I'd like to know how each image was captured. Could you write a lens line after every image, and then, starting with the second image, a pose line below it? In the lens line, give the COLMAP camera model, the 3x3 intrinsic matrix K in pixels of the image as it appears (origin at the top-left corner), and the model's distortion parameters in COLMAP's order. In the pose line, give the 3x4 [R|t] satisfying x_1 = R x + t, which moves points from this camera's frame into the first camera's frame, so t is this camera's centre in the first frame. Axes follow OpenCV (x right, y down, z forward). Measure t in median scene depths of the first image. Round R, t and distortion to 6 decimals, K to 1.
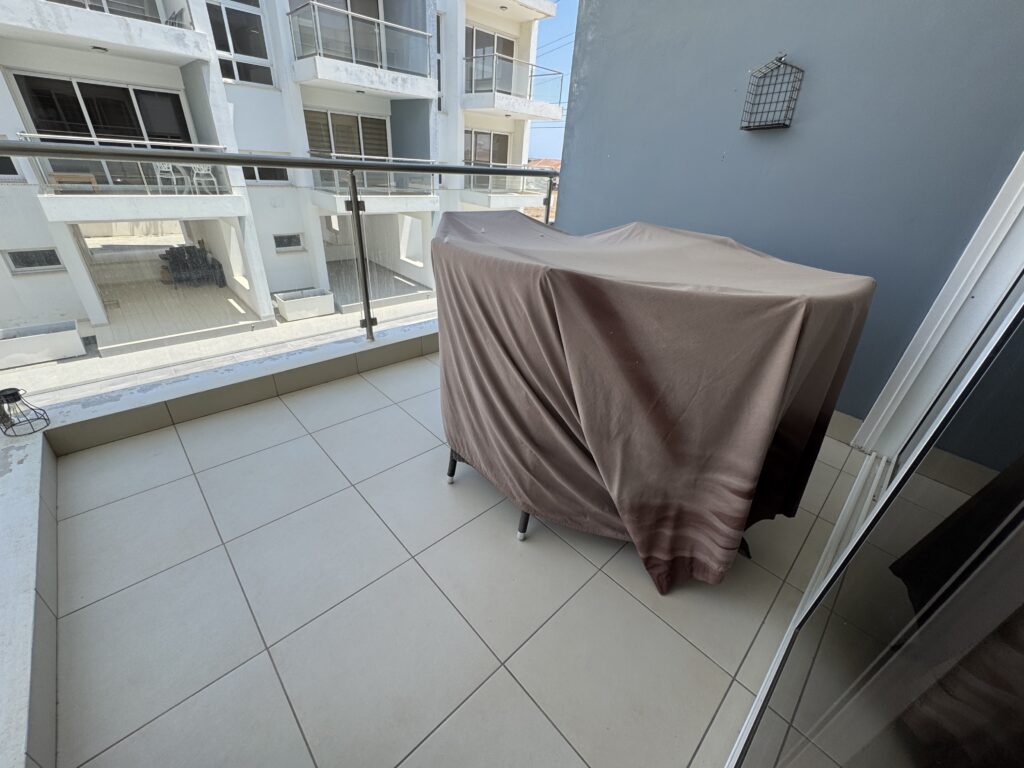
lens RADIAL K [[409.8, 0, 508.8], [0, 409.8, 399.9], [0, 0, 1]] dist [-0.009042, 0.001241]
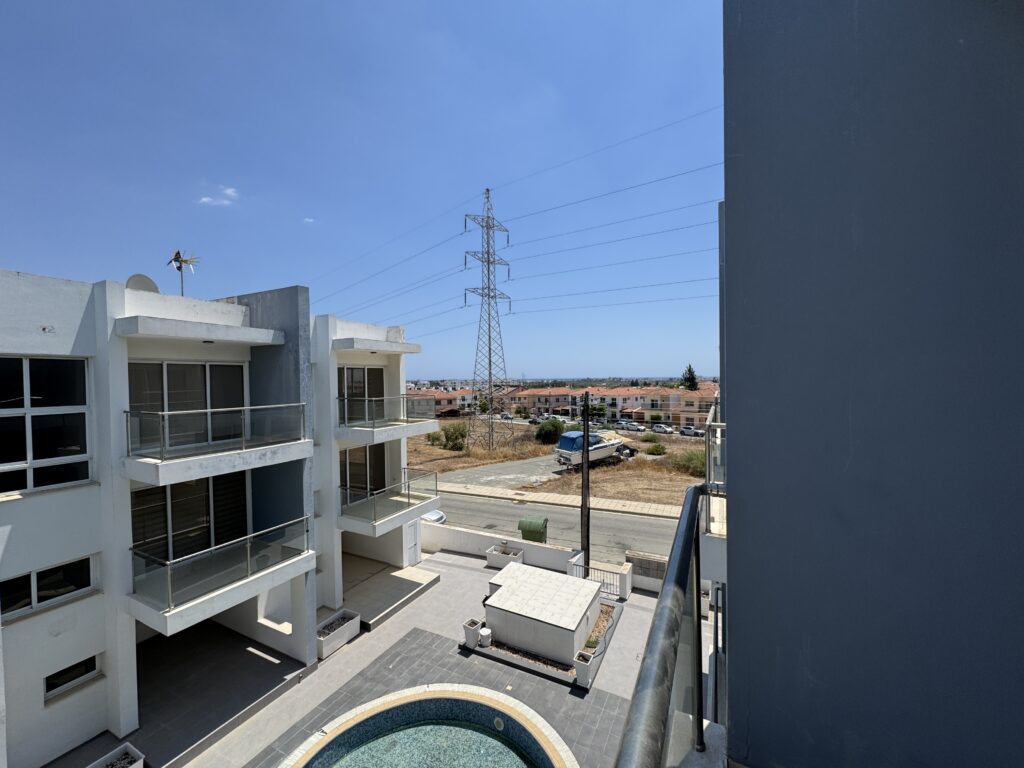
lens RADIAL K [[409.8, 0, 516.1], [0, 409.8, 384.1], [0, 0, 1]] dist [-0.009042, 0.001241]
pose [[0.934525, -0.076910, 0.347487, -0.052534], [0.229394, 0.876662, -0.422897, -0.384655], [-0.272104, 0.474919, 0.836906, 0.010996]]
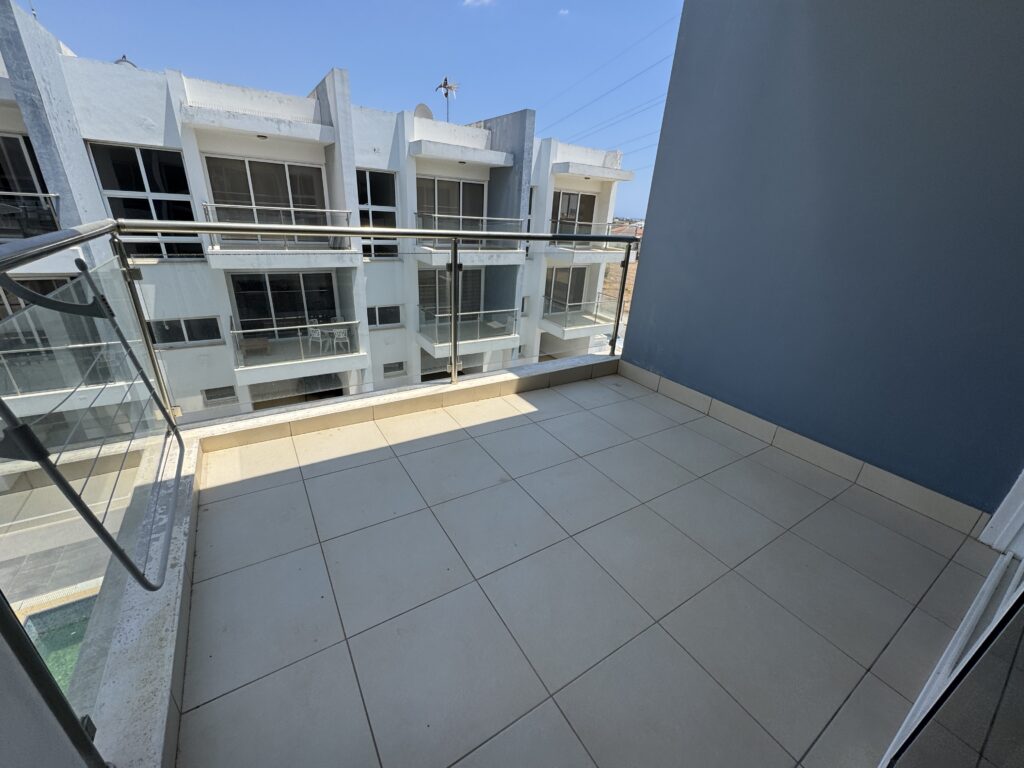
lens RADIAL K [[409.8, 0, 512.0], [0, 409.8, 386.1], [0, 0, 1]] dist [-0.009042, 0.001241]
pose [[0.982918, 0.076272, -0.167494, 0.019307], [-0.093476, 0.990851, -0.097346, -0.263849], [0.158537, 0.111340, 0.981055, -0.154114]]
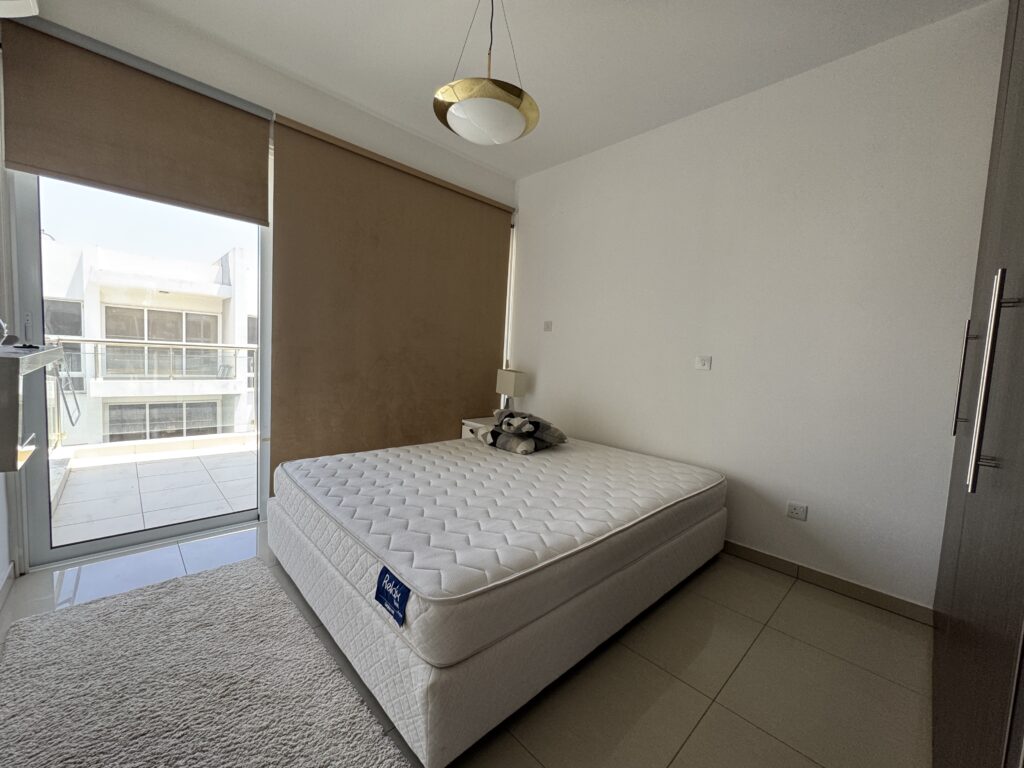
lens RADIAL K [[409.8, 0, 520.2], [0, 409.8, 382.6], [0, 0, 1]] dist [-0.009042, 0.001241]
pose [[0.999604, -0.013761, 0.024537, 0.209359], [0.022819, 0.906734, -0.421086, -0.143328], [-0.016454, 0.421479, 0.906689, -0.324873]]
